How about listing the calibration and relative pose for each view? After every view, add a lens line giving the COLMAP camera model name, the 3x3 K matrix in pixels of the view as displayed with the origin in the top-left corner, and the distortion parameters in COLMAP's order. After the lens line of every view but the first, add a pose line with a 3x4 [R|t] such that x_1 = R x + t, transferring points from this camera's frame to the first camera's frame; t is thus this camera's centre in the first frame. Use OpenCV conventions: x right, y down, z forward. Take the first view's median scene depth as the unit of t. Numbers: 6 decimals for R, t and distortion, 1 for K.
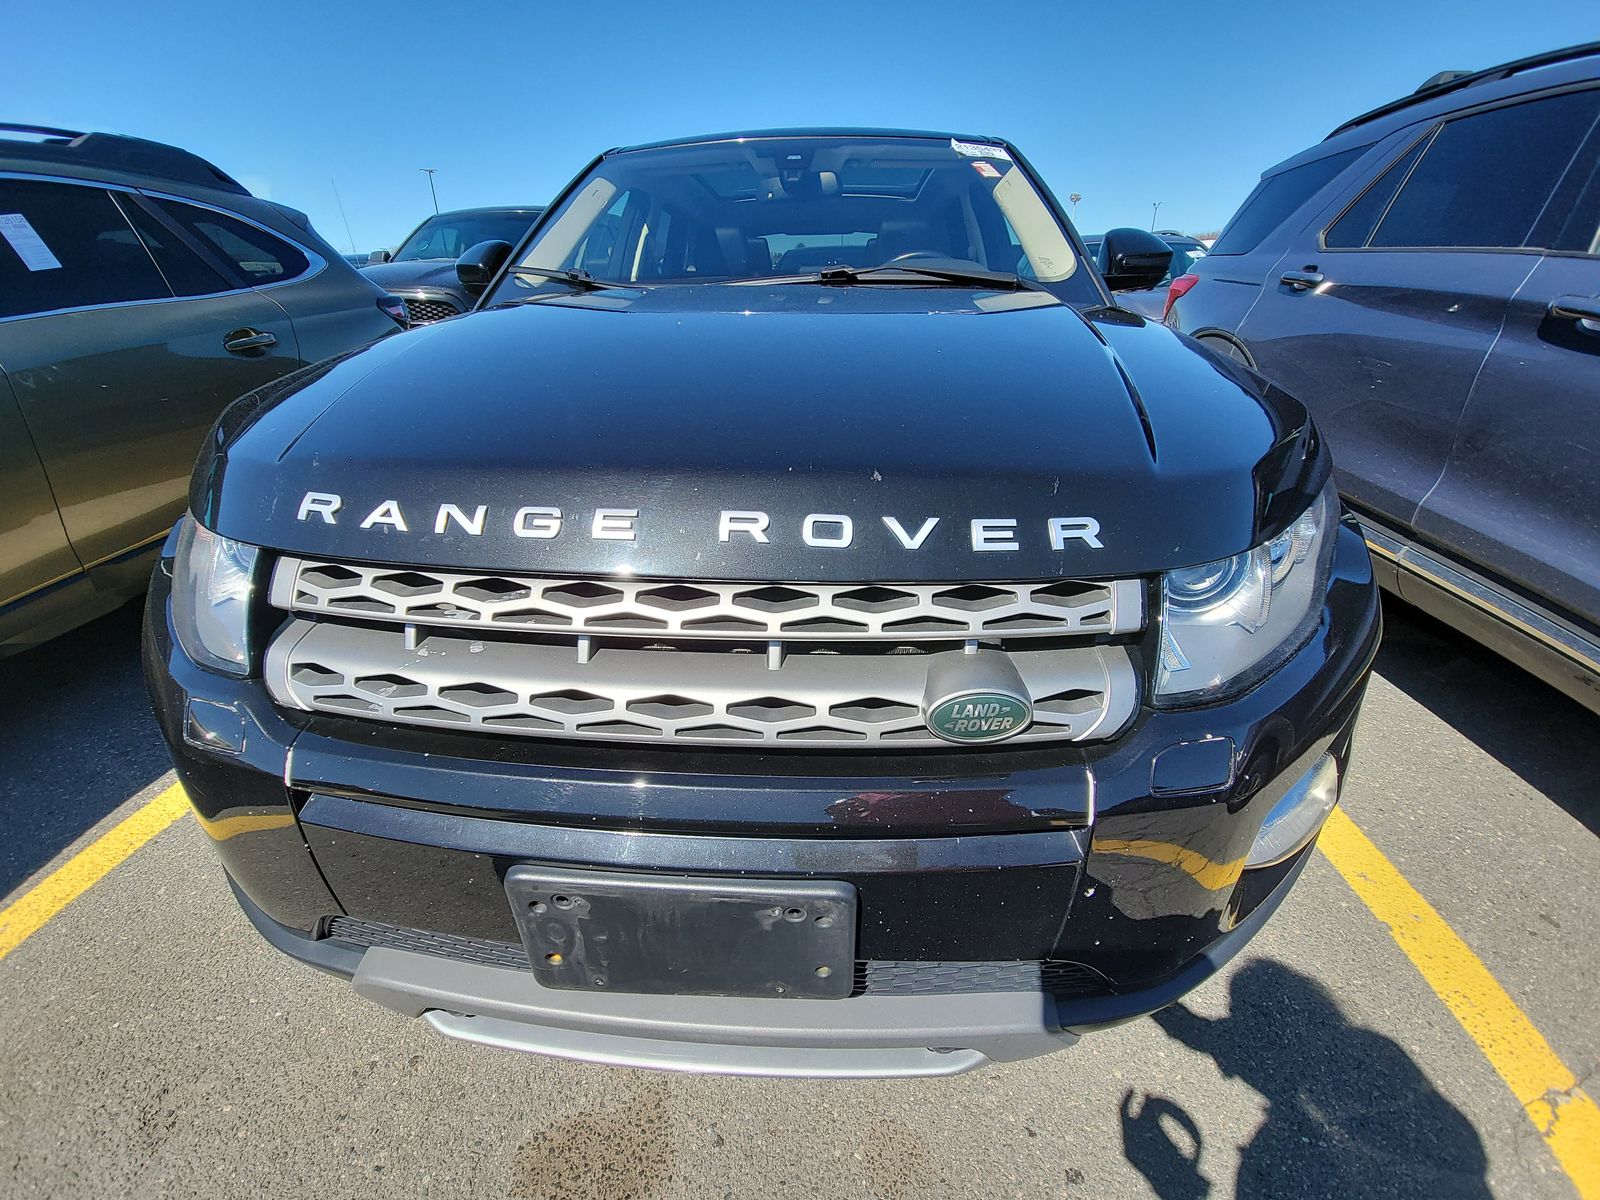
lens RADIAL K [[647.2, 0, 800.0], [0, 647.2, 600.0], [0, 0, 1]] dist [0.030071, -0.022657]
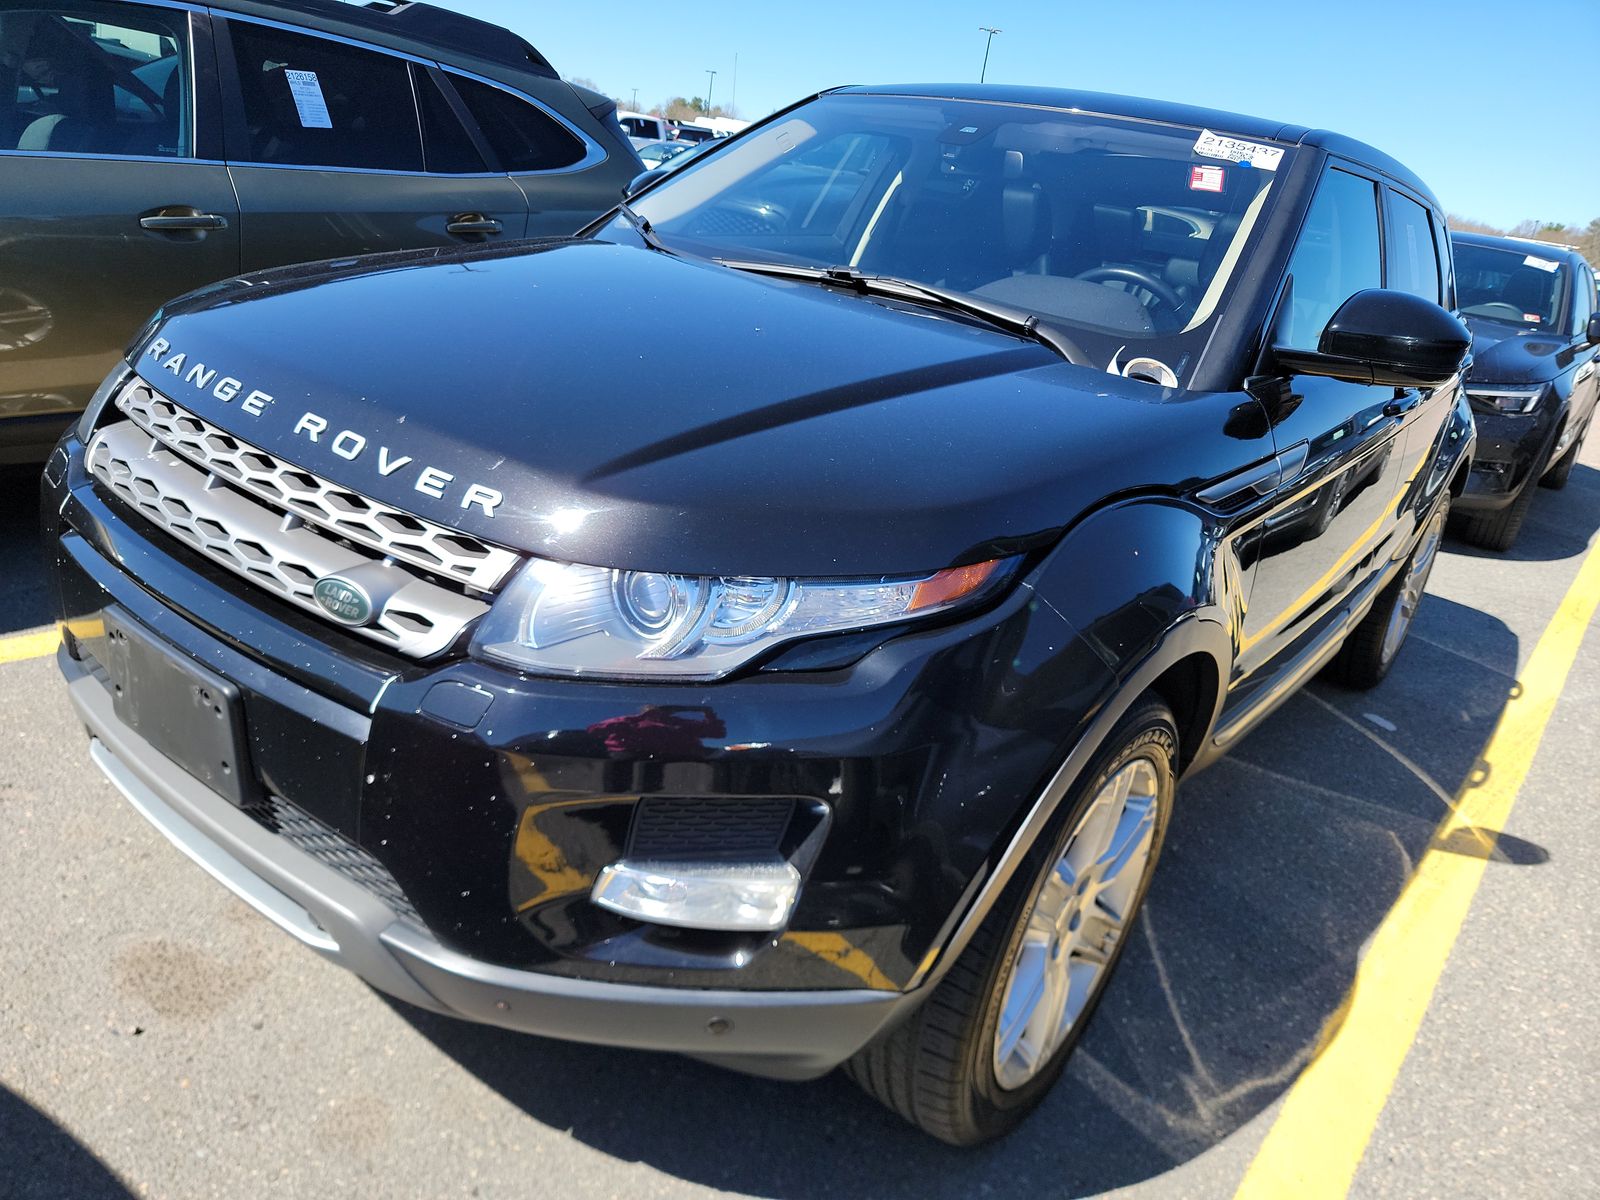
lens RADIAL K [[1124.8, 0, 800.0], [0, 1124.8, 600.0], [0, 0, 1]] dist [0.007293, 0.001598]
pose [[0.827605, 0.318082, -0.462486, 1.225963], [-0.373651, 0.927050, -0.031046, -0.054813], [0.418873, 0.198502, 0.886083, -0.355066]]
